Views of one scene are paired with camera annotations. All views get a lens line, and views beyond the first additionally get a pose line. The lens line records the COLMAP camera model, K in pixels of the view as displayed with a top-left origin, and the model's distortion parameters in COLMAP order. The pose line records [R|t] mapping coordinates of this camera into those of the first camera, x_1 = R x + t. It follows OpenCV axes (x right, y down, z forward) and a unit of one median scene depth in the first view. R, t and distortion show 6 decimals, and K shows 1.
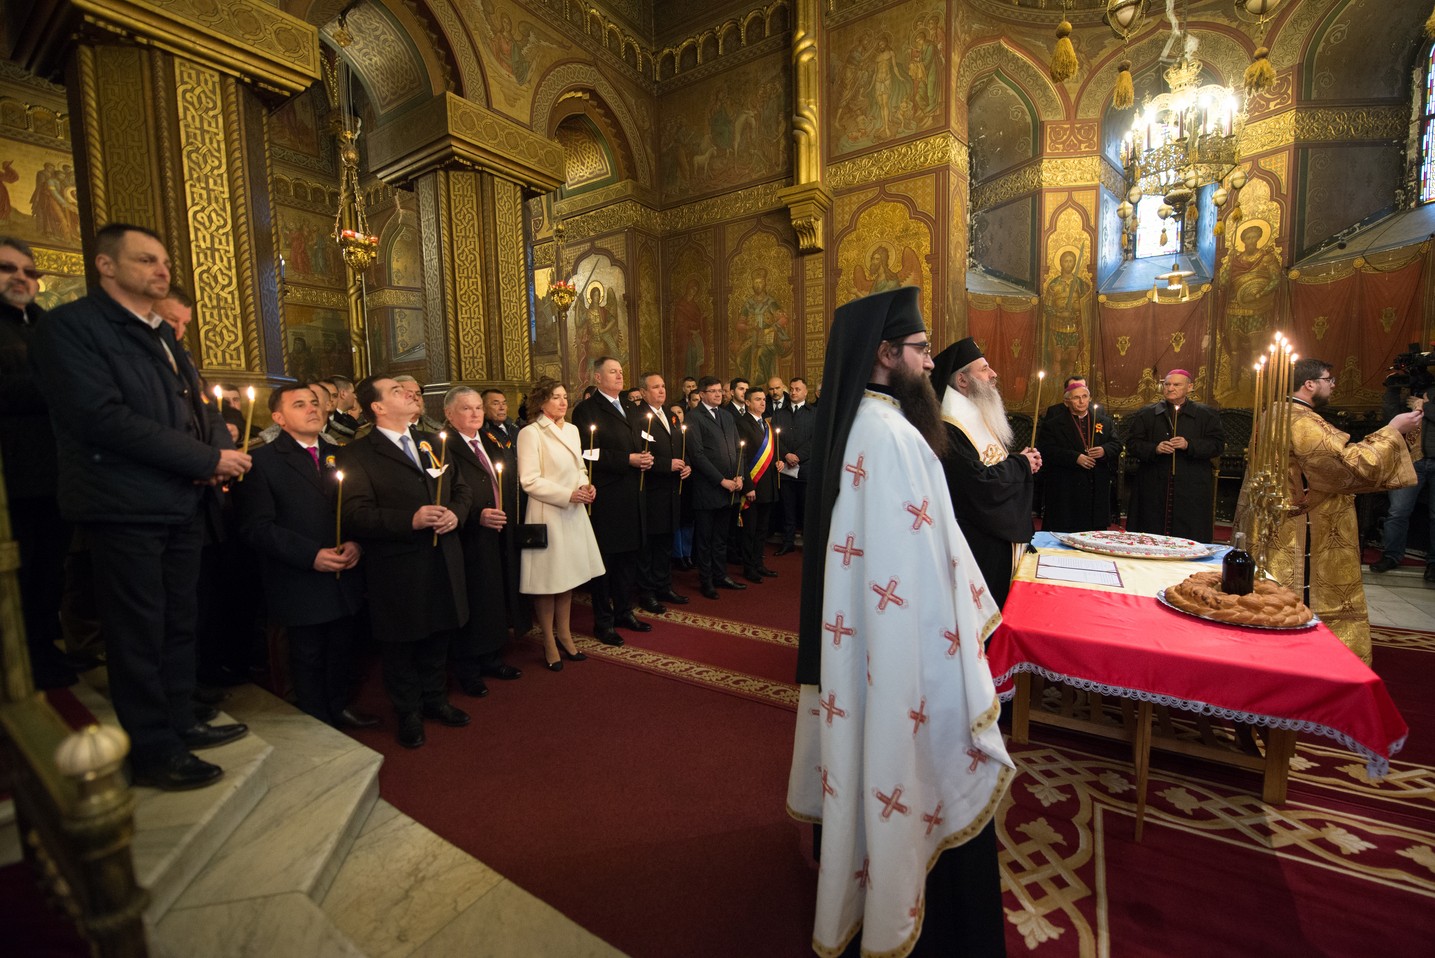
lens RADIAL K [[585.6, 0, 720.1], [0, 585.6, 475.0], [0, 0, 1]] dist [-0.015085, -0.002112]
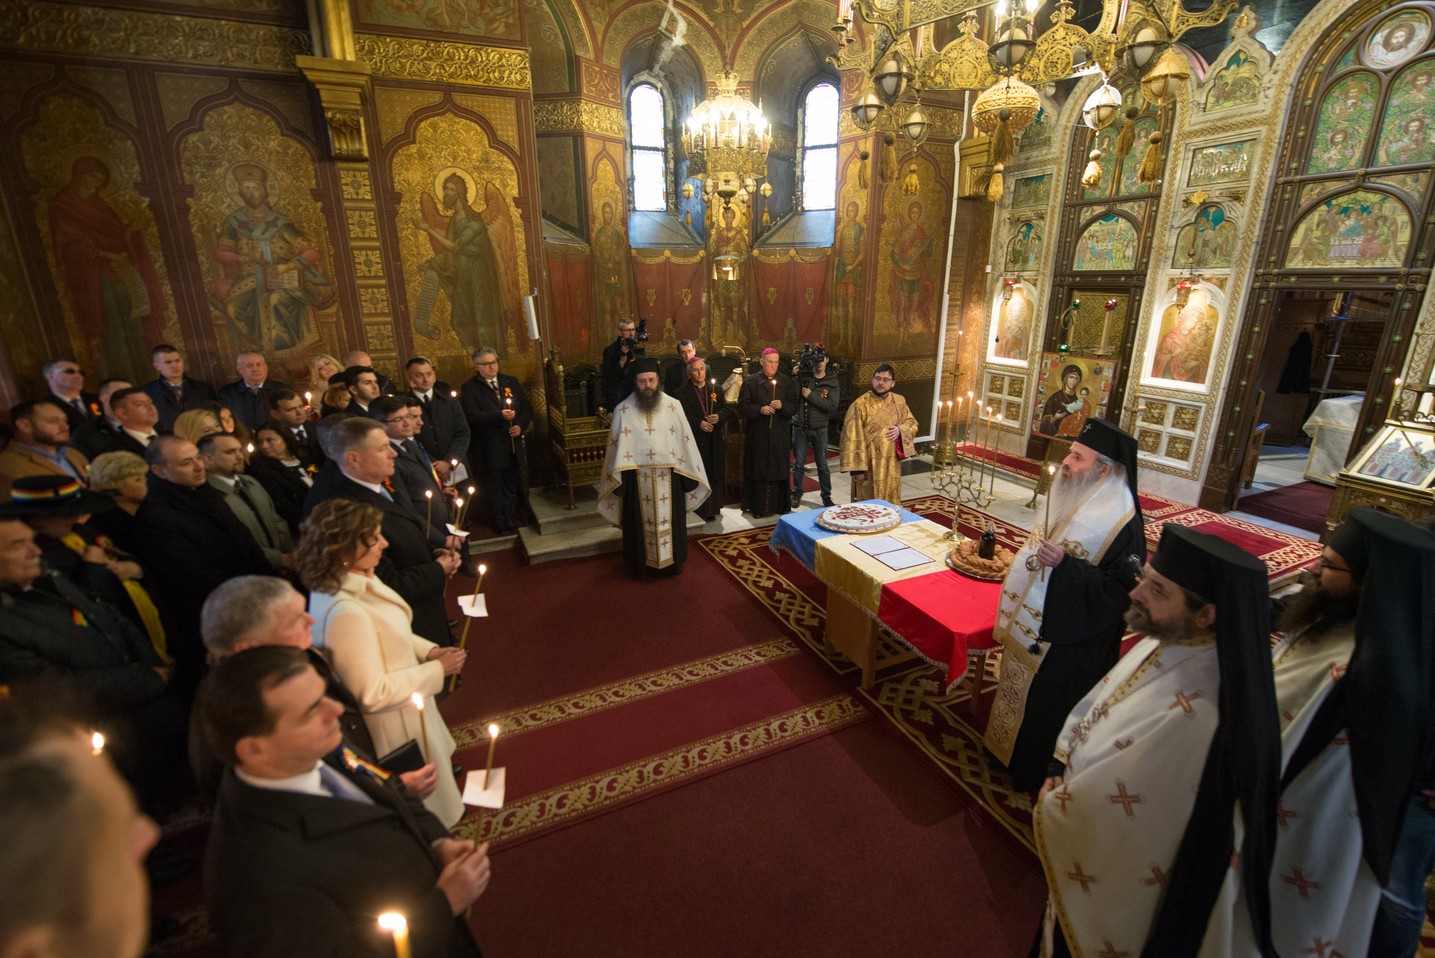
lens RADIAL K [[613.6, 0, 718.5], [0, 613.6, 477.8], [0, 0, 1]] dist [-0.014499, -0.001978]
pose [[0.551091, -0.233053, 0.801240, -0.299852], [0.074600, 0.970122, 0.230865, -0.158992], [-0.831104, -0.067455, 0.552011, 0.217878]]
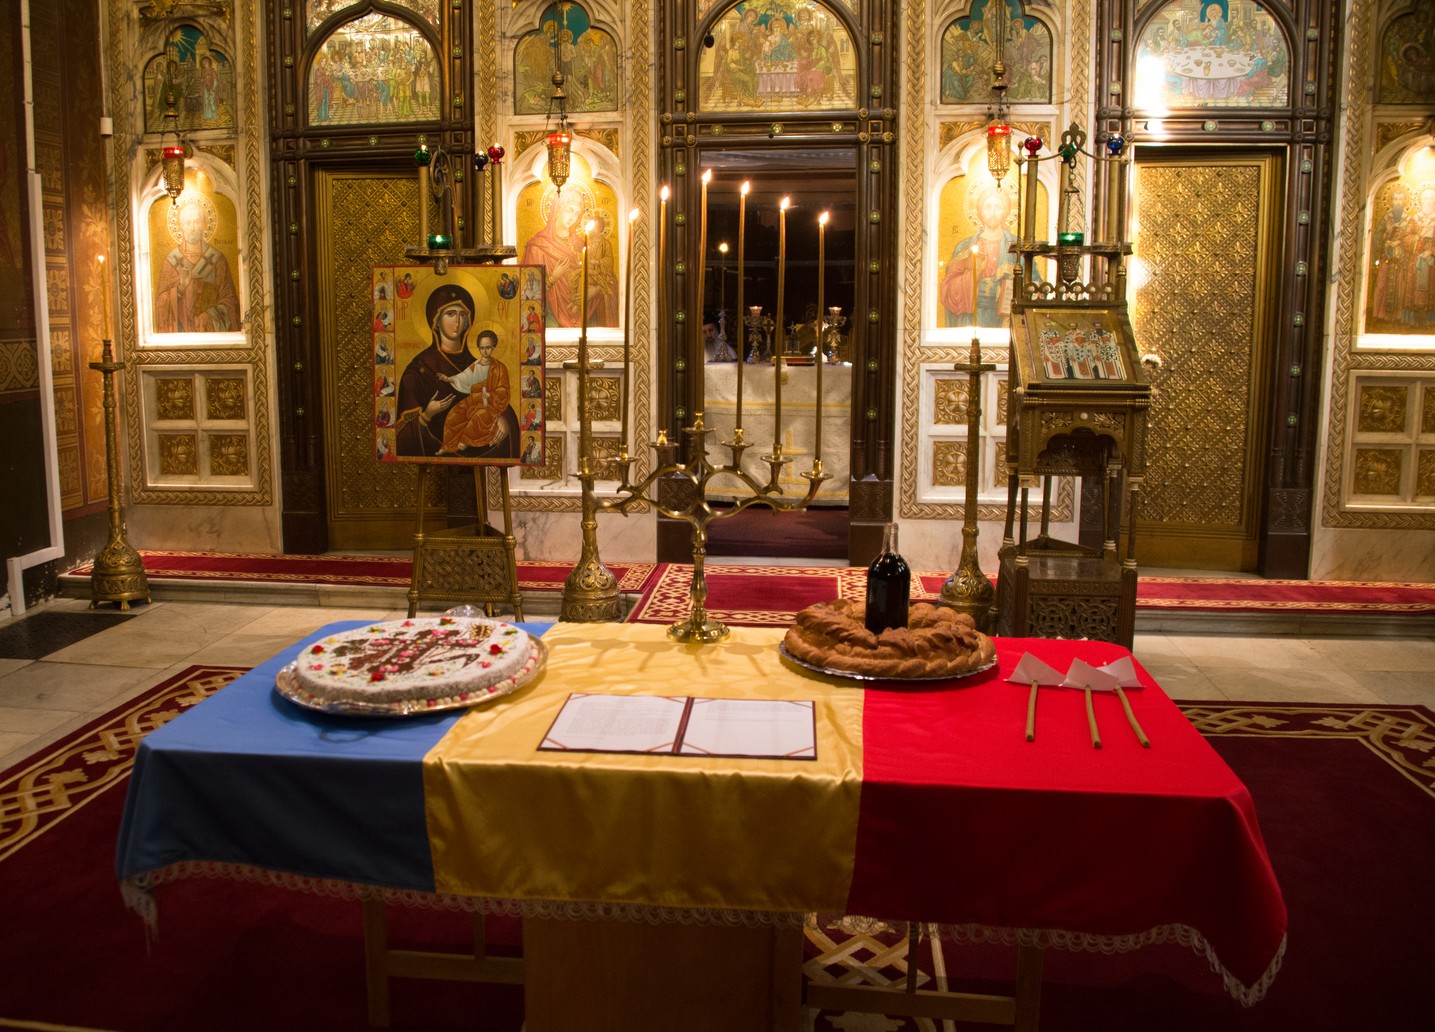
lens RADIAL K [[1284.5, 0, 631.4], [0, 1284.5, 525.5], [0, 0, 1]] dist [-0.134246, 0.038175]
pose [[-0.397635, -0.124115, 0.909110, -0.048314], [0.104548, 0.978227, 0.179280, -0.049207], [-0.911568, 0.166333, -0.376002, 0.542131]]
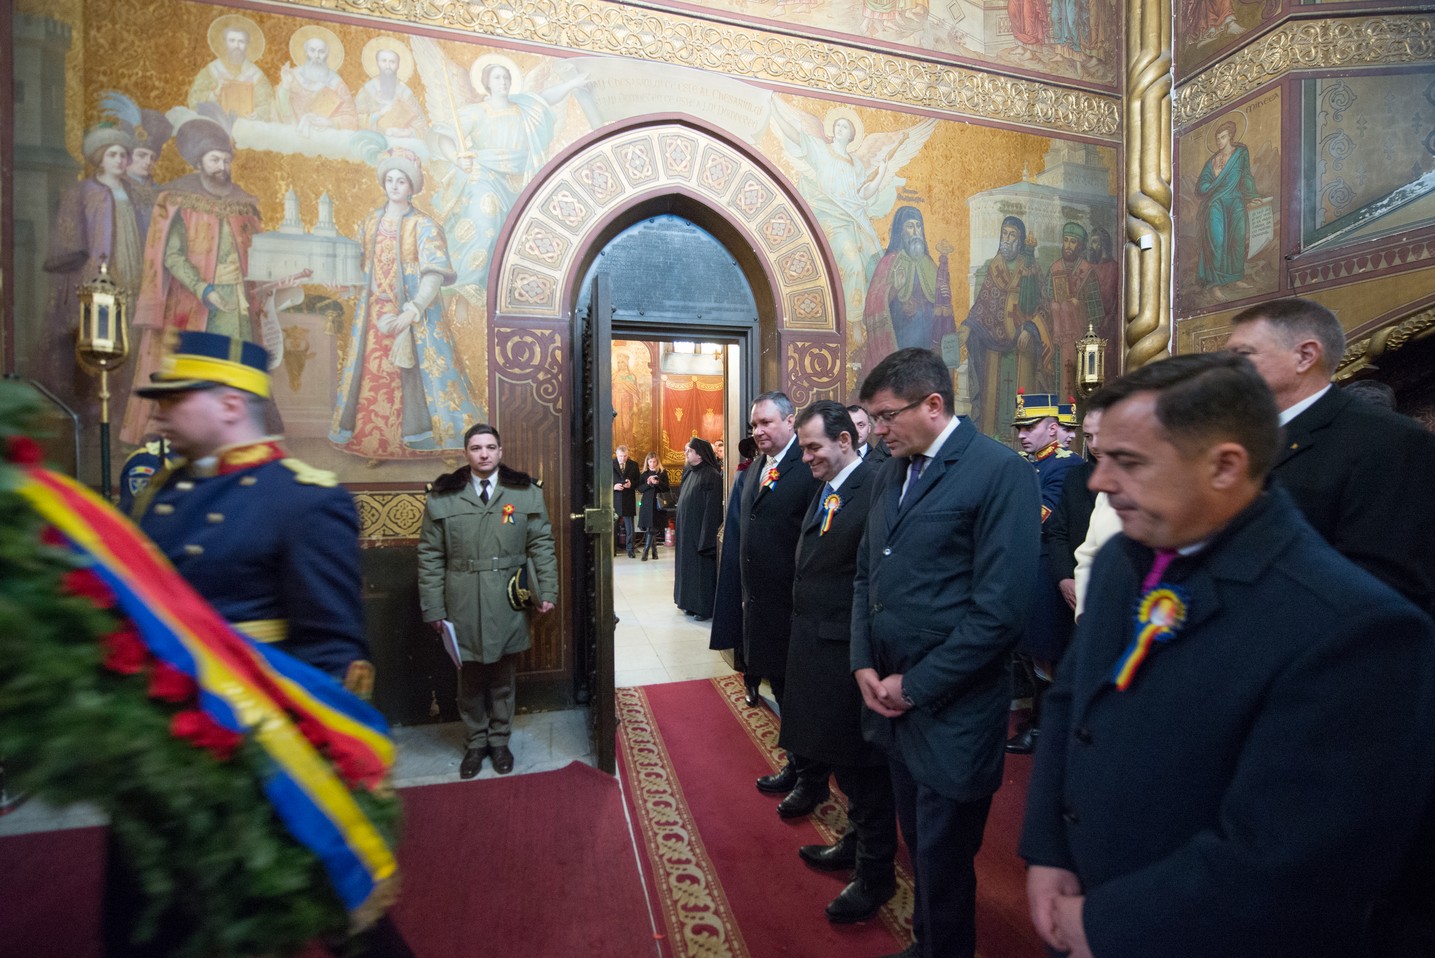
lens RADIAL K [[585.6, 0, 712.0], [0, 585.6, 488.0], [0, 0, 1]] dist [-0.015085, -0.002112]
pose [[0.739578, 0.047741, -0.671375, -1.099841], [-0.084191, 0.996209, -0.021904, -0.077641], [0.667784, 0.072724, 0.740794, 1.104797]]
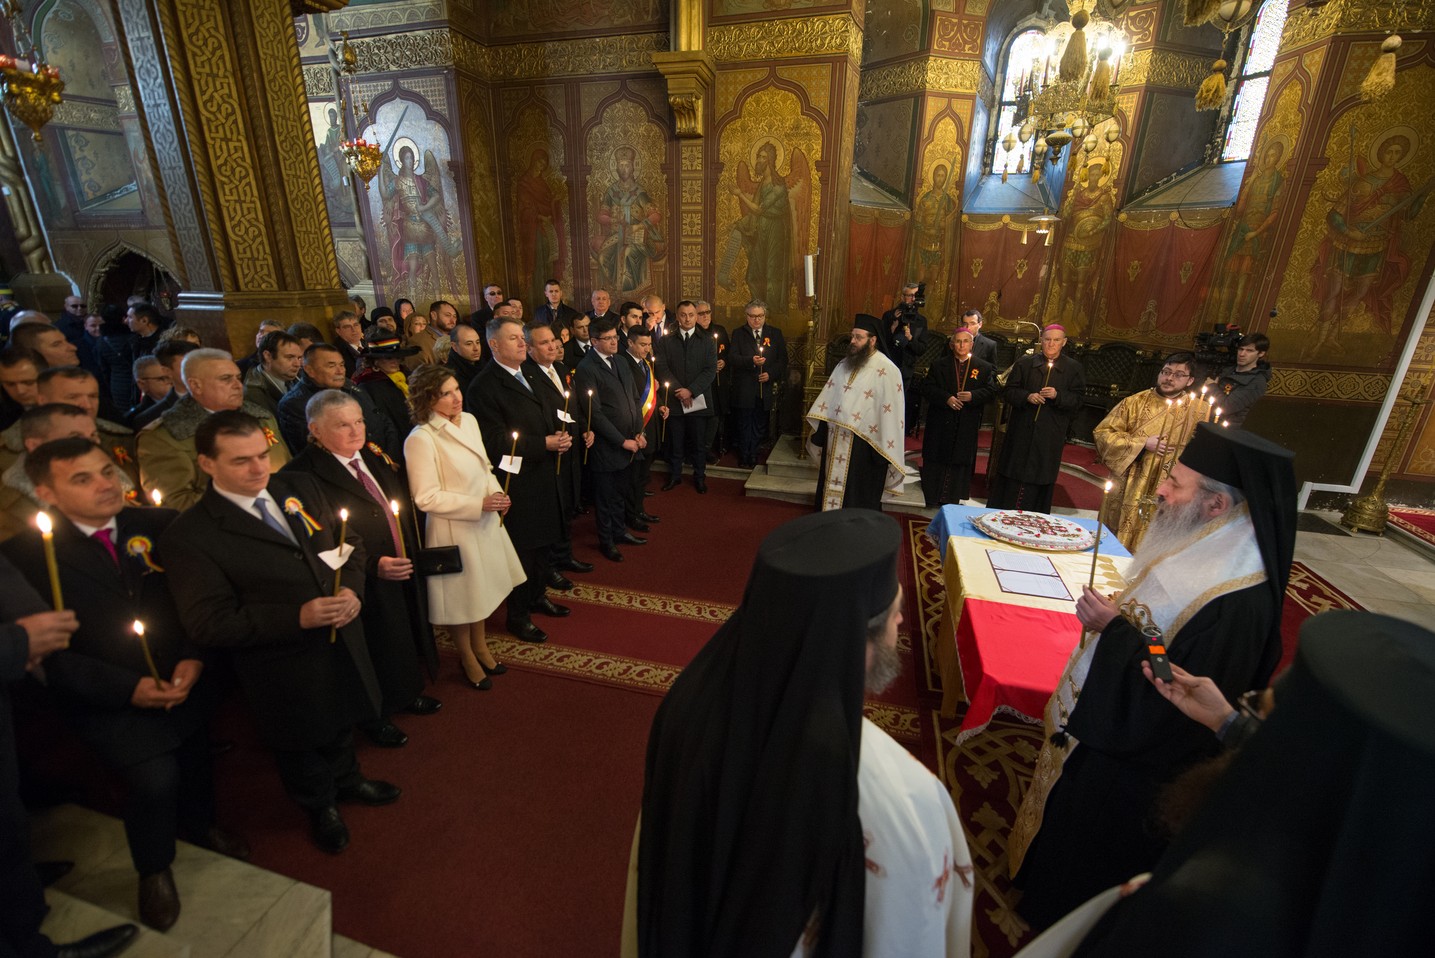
lens RADIAL K [[585.6, 0, 728.0], [0, 585.6, 479.6], [0, 0, 1]] dist [-0.015085, -0.002112]
pose [[0.950333, -0.066754, 0.303993, -0.091656], [-0.011646, 0.968417, 0.249064, -0.116646], [-0.311018, -0.240234, 0.919541, 0.076418]]
